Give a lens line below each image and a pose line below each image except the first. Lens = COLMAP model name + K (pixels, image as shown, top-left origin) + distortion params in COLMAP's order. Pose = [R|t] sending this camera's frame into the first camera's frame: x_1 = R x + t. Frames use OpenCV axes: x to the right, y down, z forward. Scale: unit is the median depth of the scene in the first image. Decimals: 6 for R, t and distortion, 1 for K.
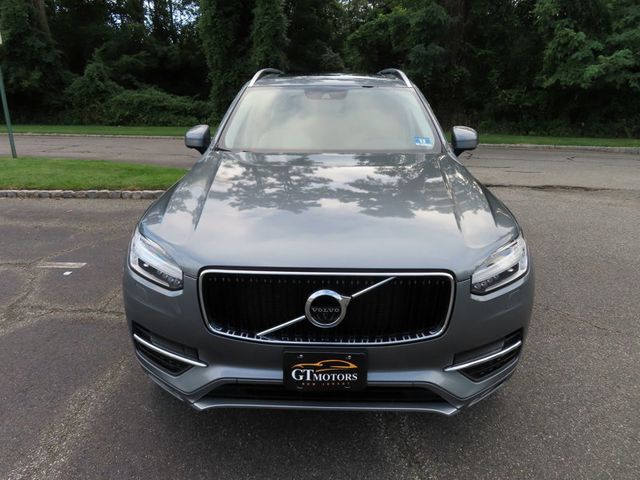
lens RADIAL K [[461.8, 0, 316.6], [0, 461.8, 243.1], [0, 0, 1]] dist [-0.017242, 0.014706]
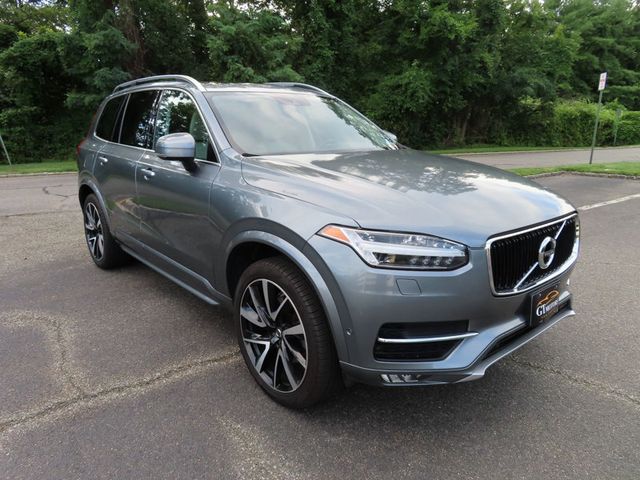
lens RADIAL K [[461.8, 0, 315.4], [0, 461.8, 240.5], [0, 0, 1]] dist [-0.017242, 0.014706]
pose [[0.738935, -0.169329, 0.652152, -0.493679], [0.211297, 0.977317, 0.014342, -0.017599], [-0.639788, 0.127200, 0.757952, 0.166223]]
